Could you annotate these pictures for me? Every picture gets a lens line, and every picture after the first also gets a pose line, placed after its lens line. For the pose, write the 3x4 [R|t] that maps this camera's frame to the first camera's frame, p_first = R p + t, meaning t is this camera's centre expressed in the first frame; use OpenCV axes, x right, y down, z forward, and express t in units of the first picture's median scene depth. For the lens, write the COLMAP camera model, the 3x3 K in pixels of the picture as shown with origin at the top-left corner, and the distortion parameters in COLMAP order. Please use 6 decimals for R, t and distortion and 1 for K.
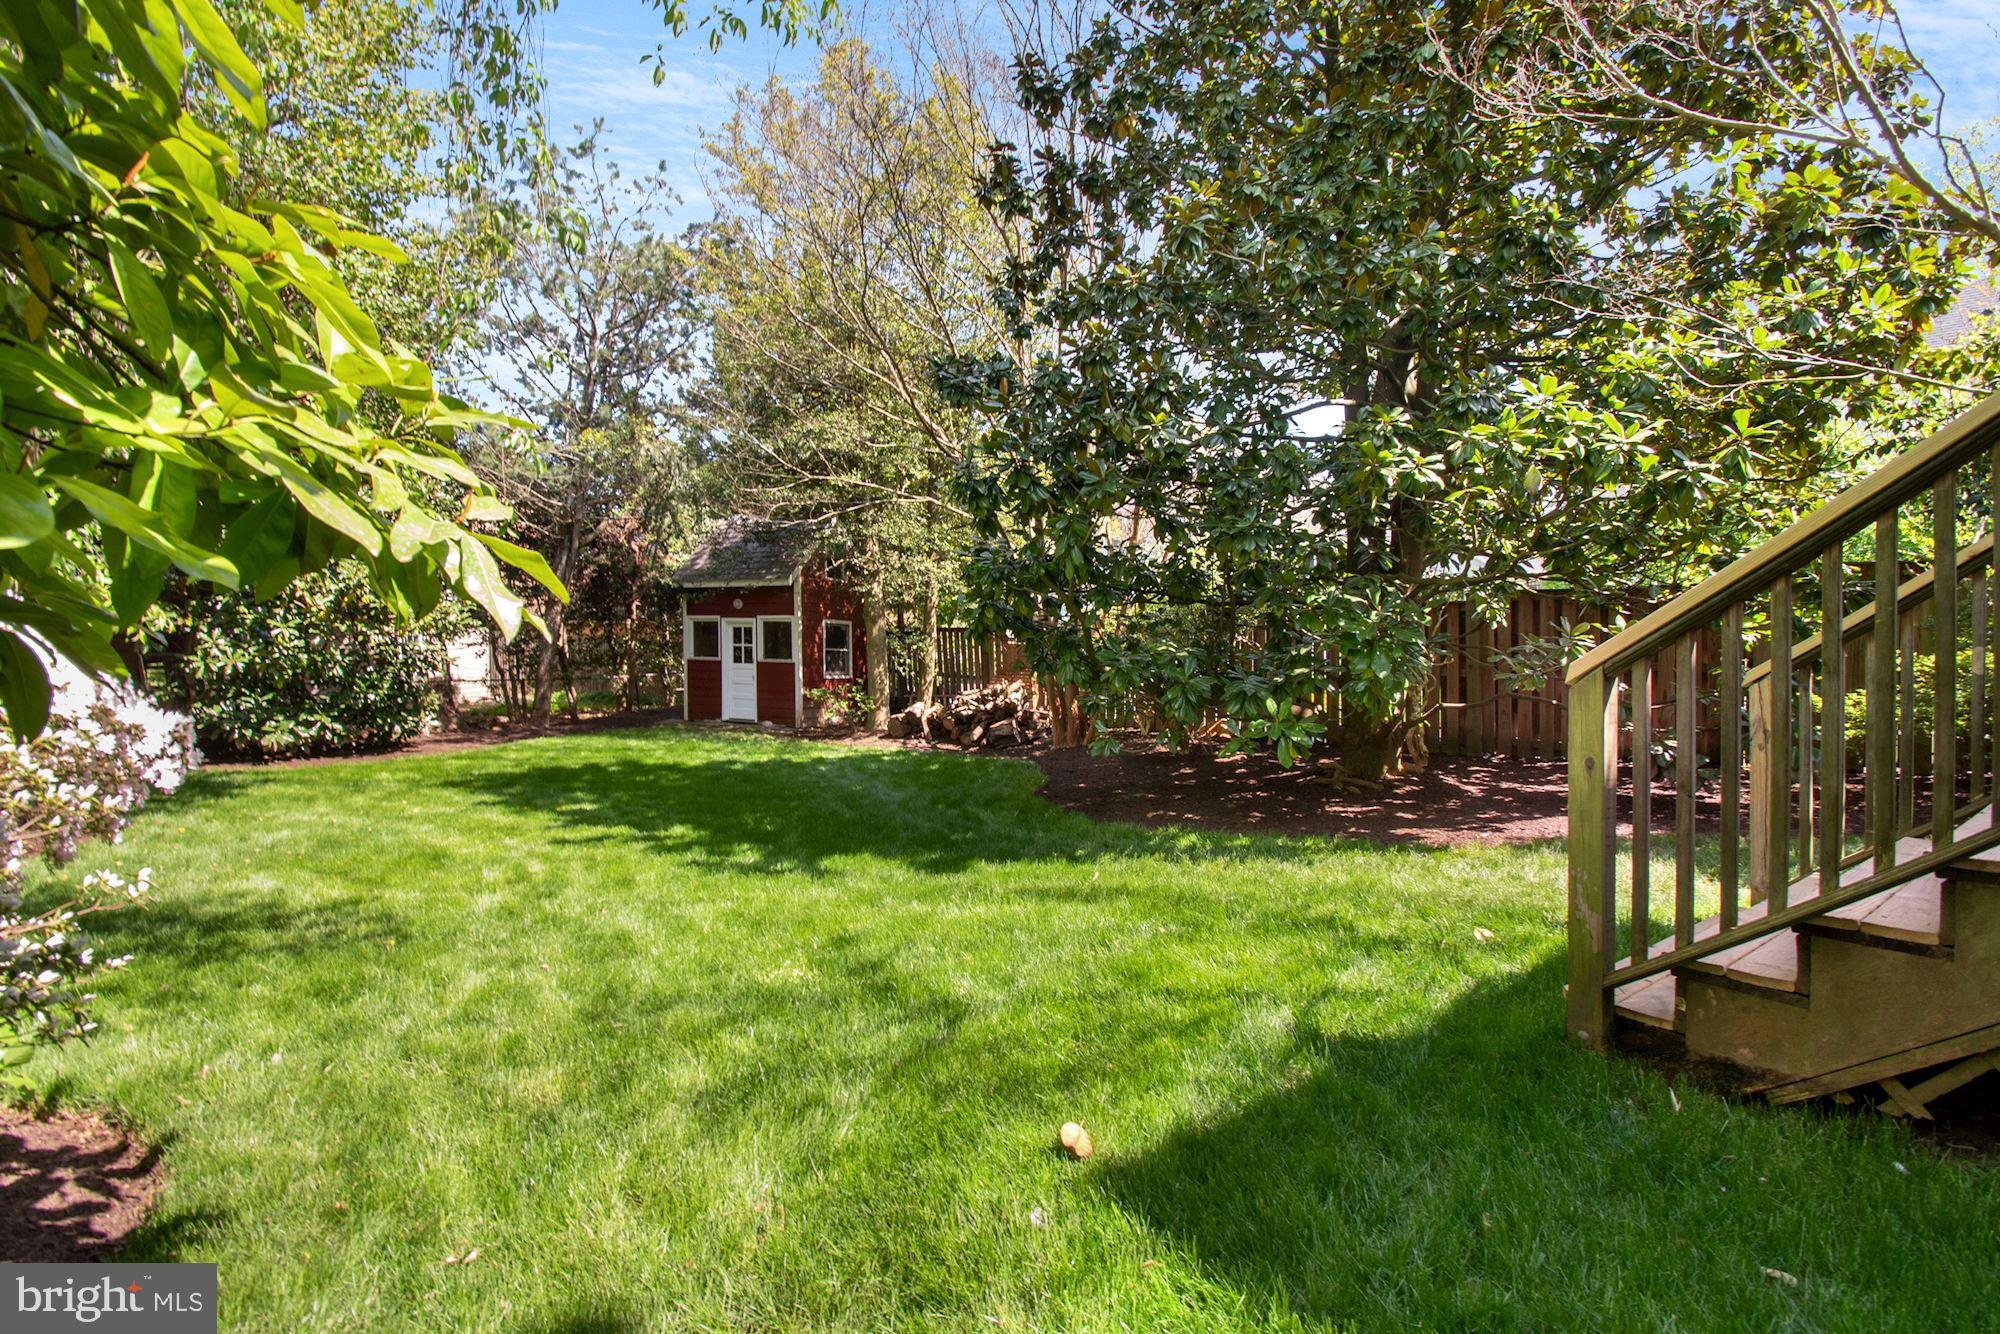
lens RADIAL K [[922.8, 0, 1000.0], [0, 922.8, 667.0], [0, 0, 1]] dist [0.000299, -0.000023]
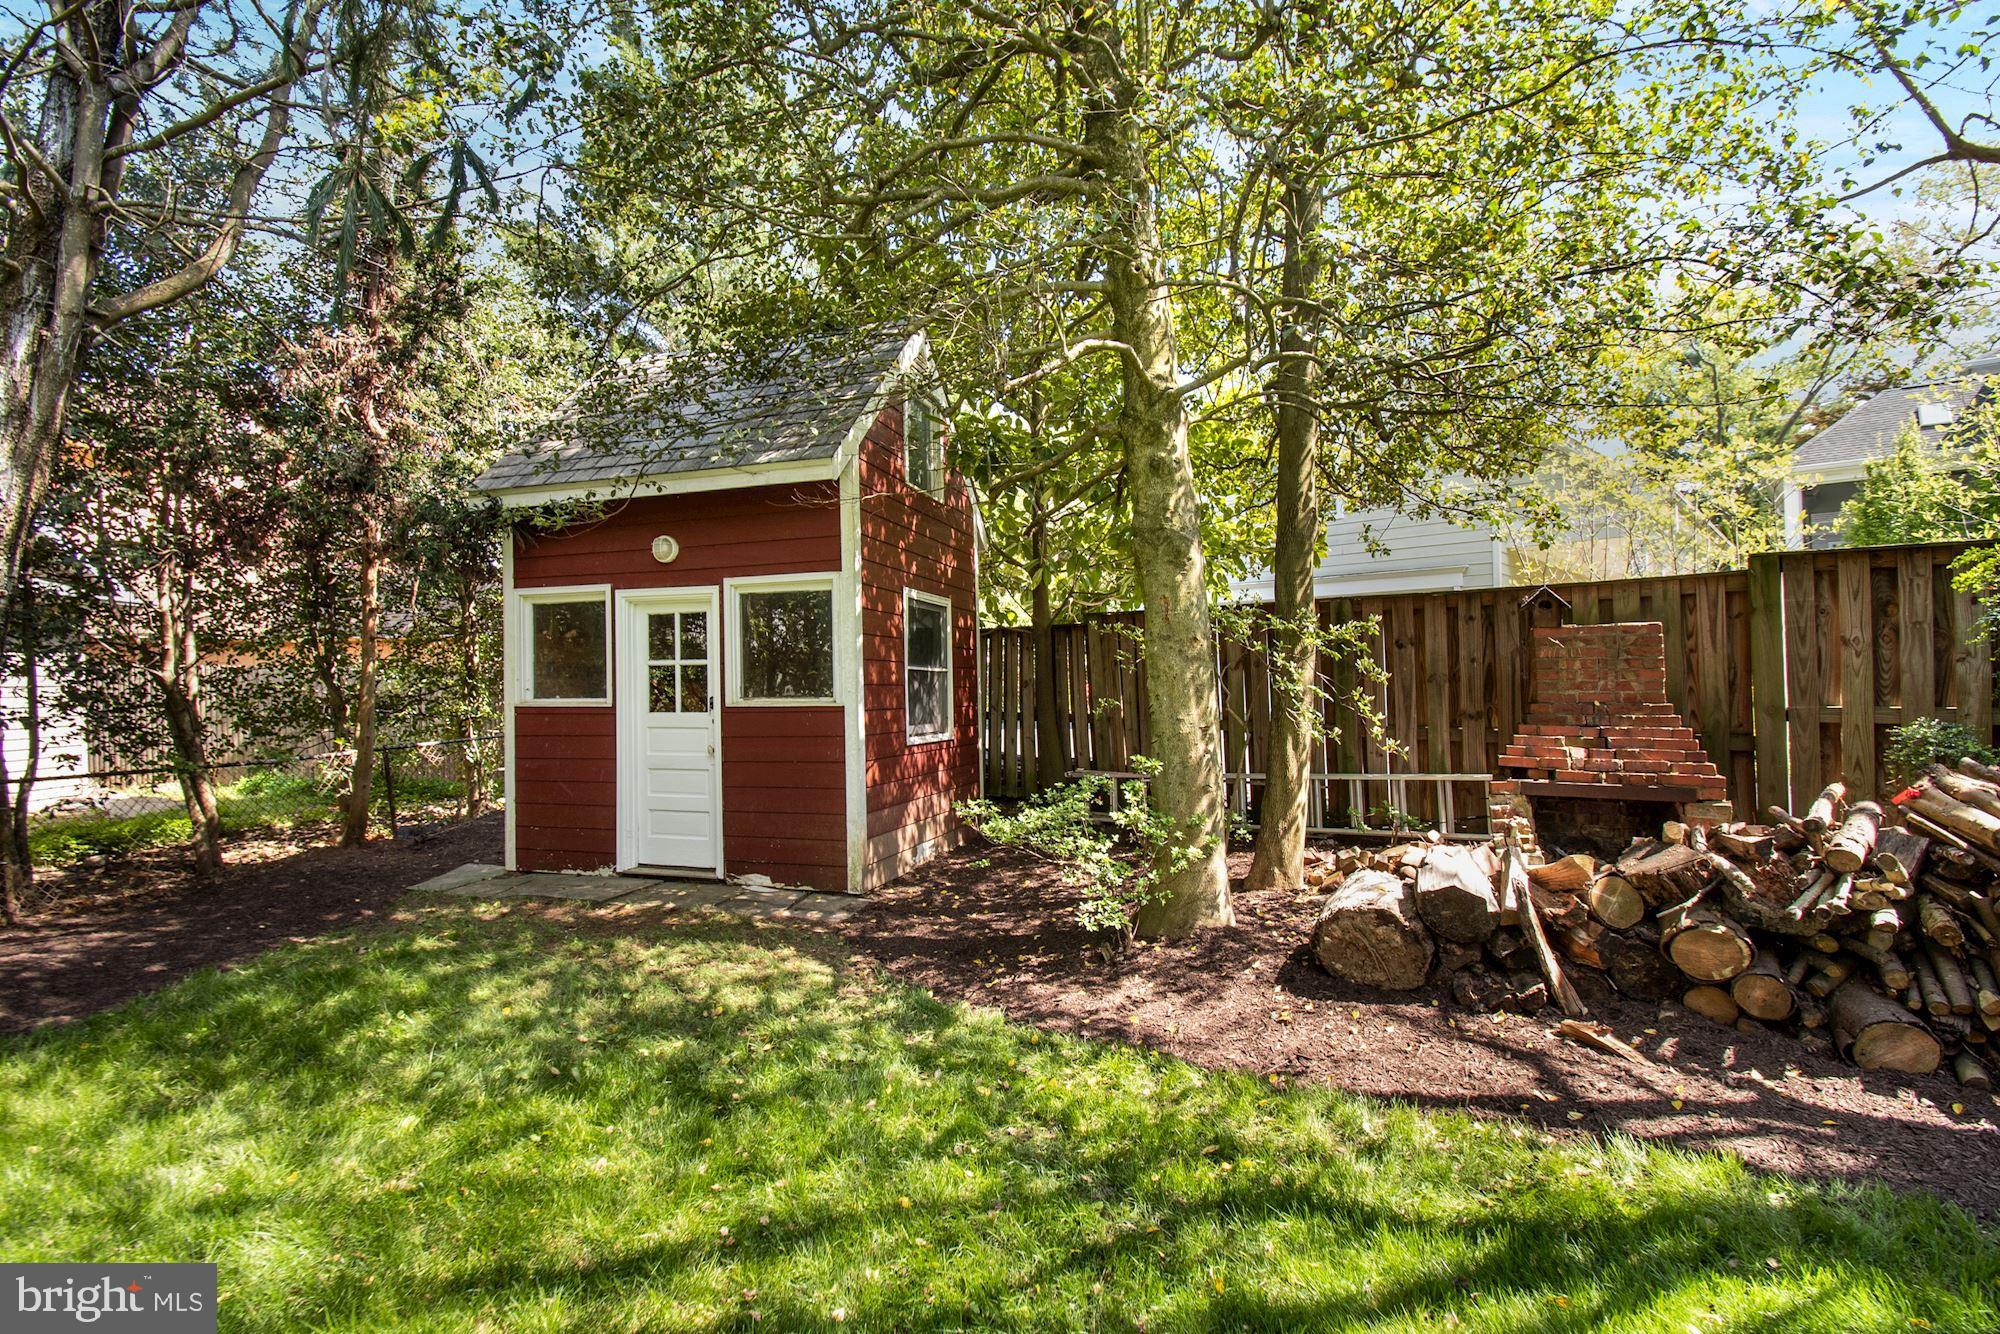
lens RADIAL K [[922.8, 0, 1000.0], [0, 922.8, 667.0], [0, 0, 1]] dist [0.000299, -0.000023]
pose [[0.987760, -0.022551, 0.154344, -0.210378], [0.029231, 0.998726, -0.041144, -0.003131], [-0.153219, 0.045152, 0.987160, 0.622615]]
